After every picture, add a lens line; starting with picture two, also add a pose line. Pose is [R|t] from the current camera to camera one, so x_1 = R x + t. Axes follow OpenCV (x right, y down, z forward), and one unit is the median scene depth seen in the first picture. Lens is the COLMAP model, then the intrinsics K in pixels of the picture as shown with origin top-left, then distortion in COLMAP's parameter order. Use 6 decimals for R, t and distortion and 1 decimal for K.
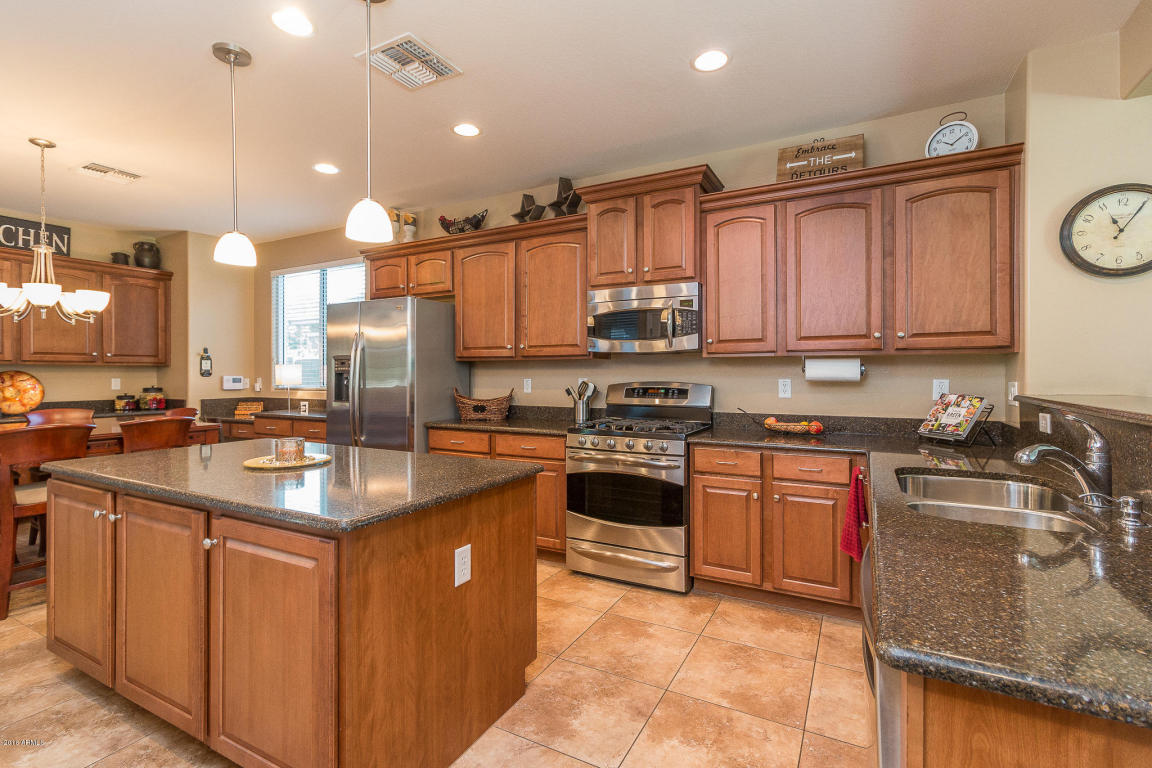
lens RADIAL K [[527.0, 0, 573.4], [0, 527.0, 373.5], [0, 0, 1]] dist [0.001099, 0.000640]
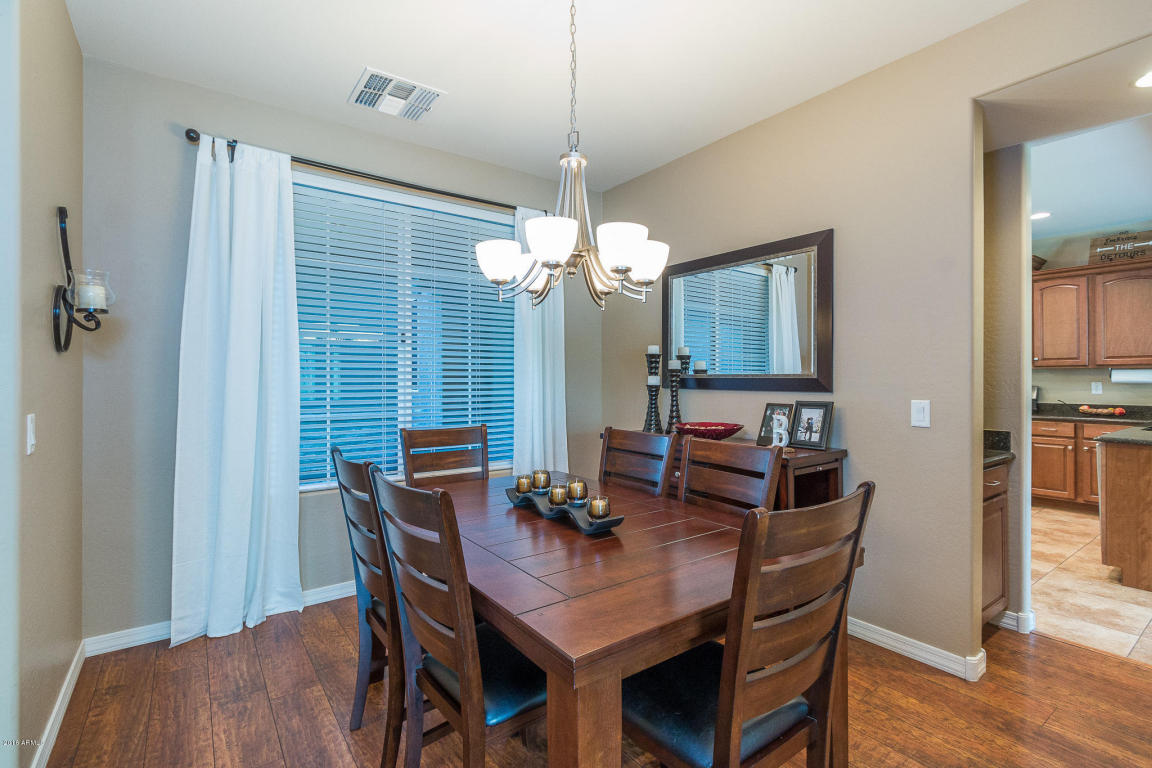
lens RADIAL K [[528.3, 0, 572.7], [0, 528.3, 382.4], [0, 0, 1]] dist [0.000693, 0.000225]
pose [[0.902139, 0.000064, -0.431446, -0.297890], [0.000123, 1.000000, 0.000405, 0.008982], [0.431446, -0.000419, 0.902139, -0.994059]]
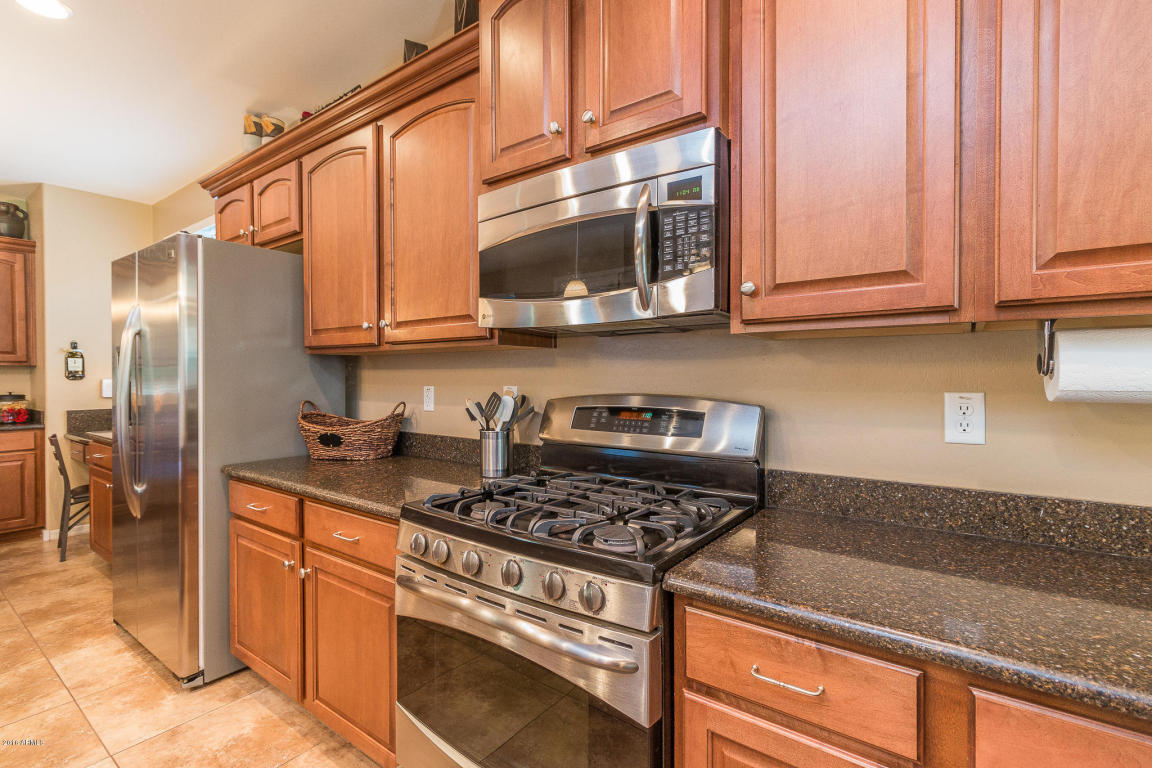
lens RADIAL K [[528.3, 0, 572.7], [0, 528.3, 382.4], [0, 0, 1]] dist [0.000693, 0.000225]
pose [[0.989763, 0.003039, -0.142686, 0.160618], [-0.001640, 0.999949, 0.009924, 0.000591], [0.142709, -0.009588, 0.989718, 0.520397]]
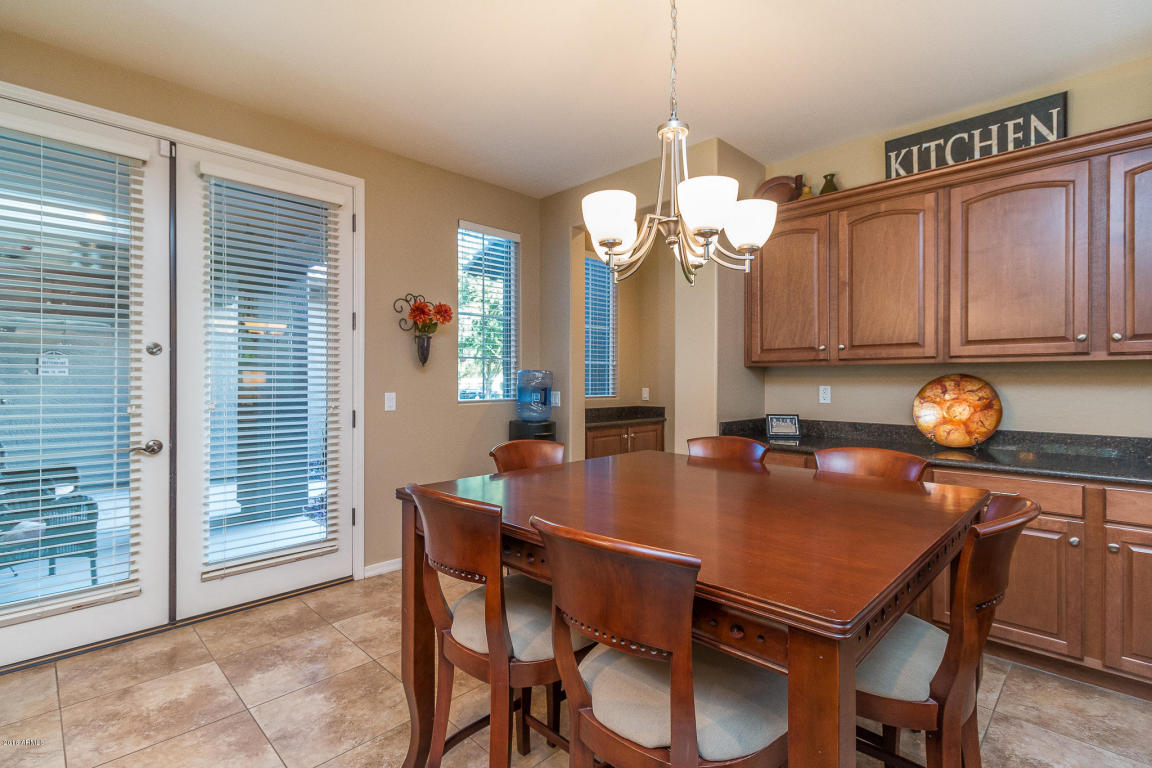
lens RADIAL K [[543.1, 0, 559.6], [0, 543.1, 380.0], [0, 0, 1]] dist [0.000032, -0.000155]
pose [[-0.295057, 0.003084, -0.955475, -0.414860], [-0.001956, 0.999991, 0.003831, 0.000160], [0.955478, 0.002999, -0.295048, 0.919772]]
